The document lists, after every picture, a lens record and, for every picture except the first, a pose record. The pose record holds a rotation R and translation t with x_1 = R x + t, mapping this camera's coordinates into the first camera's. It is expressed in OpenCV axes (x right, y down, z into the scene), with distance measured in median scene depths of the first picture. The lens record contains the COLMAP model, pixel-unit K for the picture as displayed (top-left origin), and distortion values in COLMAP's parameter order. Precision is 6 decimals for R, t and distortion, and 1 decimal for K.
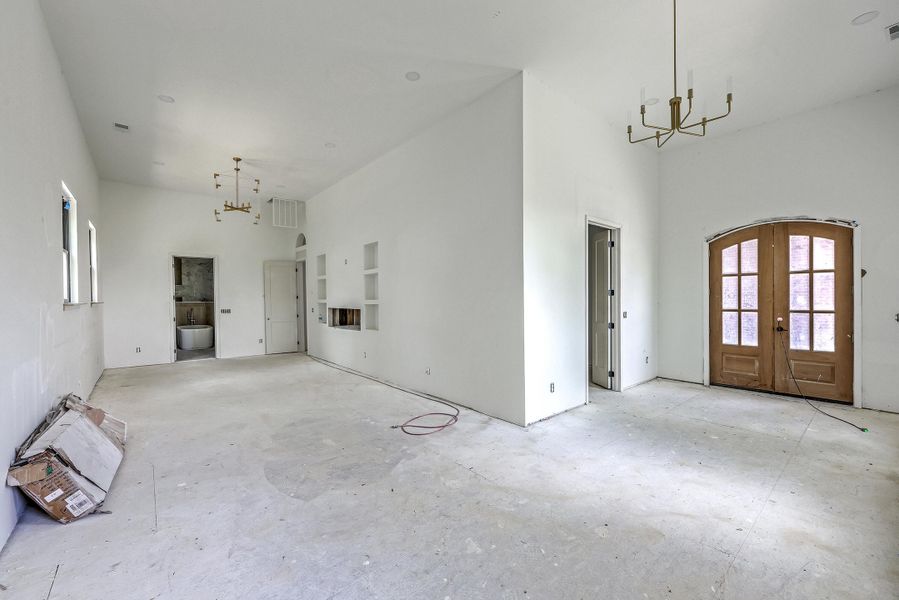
lens RADIAL K [[354.4, 0, 452.6], [0, 354.4, 298.6], [0, 0, 1]] dist [0.001358, 0.000172]
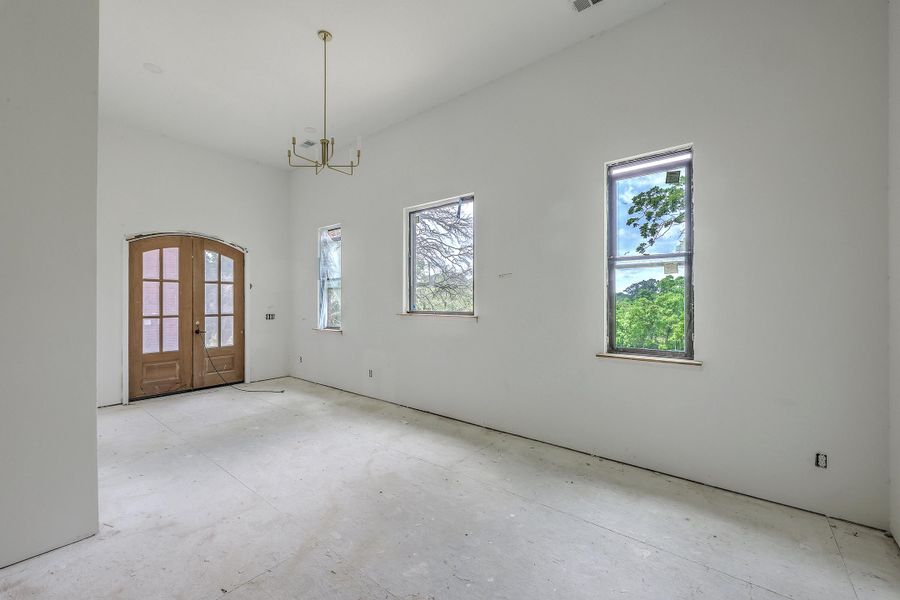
lens RADIAL K [[354.8, 0, 453.3], [0, 354.8, 303.6], [0, 0, 1]] dist [0.001358, 0.000172]
pose [[-0.168200, 0.003016, 0.985748, -0.317044], [0.004516, 0.999987, -0.002289, 0.003055], [-0.985743, 0.004066, -0.168211, 0.385894]]
